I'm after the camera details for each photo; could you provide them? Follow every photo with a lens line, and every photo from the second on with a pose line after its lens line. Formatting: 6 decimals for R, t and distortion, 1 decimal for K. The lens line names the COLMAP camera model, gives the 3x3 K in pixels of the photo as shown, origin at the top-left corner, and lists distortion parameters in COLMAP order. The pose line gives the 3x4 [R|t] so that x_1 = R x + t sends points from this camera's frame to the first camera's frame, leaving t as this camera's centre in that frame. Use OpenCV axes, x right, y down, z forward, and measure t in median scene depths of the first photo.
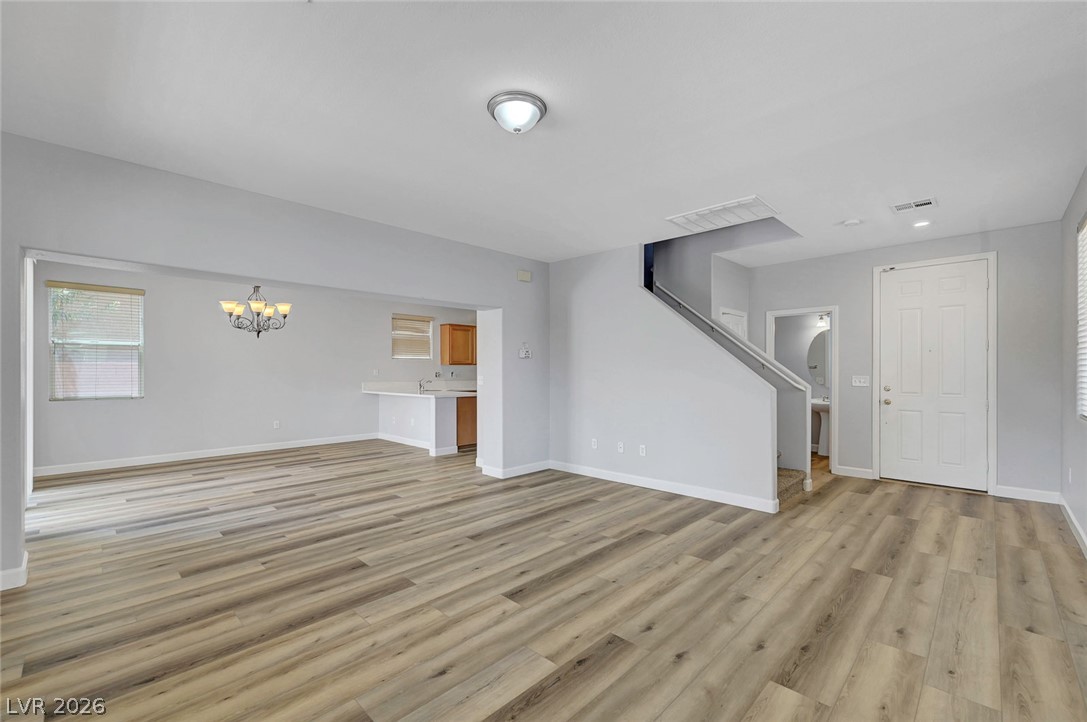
lens RADIAL K [[458.5, 0, 548.2], [0, 458.5, 371.1], [0, 0, 1]] dist [0.000712, 0.000222]
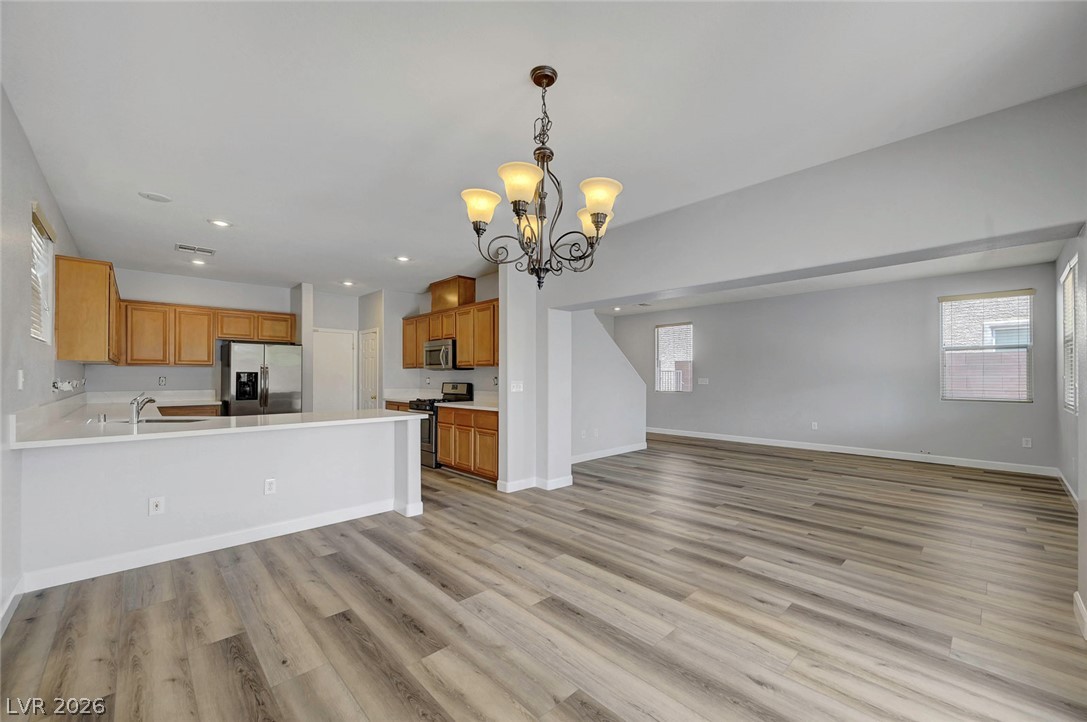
lens RADIAL K [[431.2, 0, 547.7], [0, 431.2, 371.6], [0, 0, 1]] dist [0.000543, -0.000028]
pose [[0.039555, 0.010461, 0.999163, -1.442216], [0.000082, 0.999945, -0.010473, 0.001783], [-0.999217, 0.000496, 0.039552, 1.417326]]
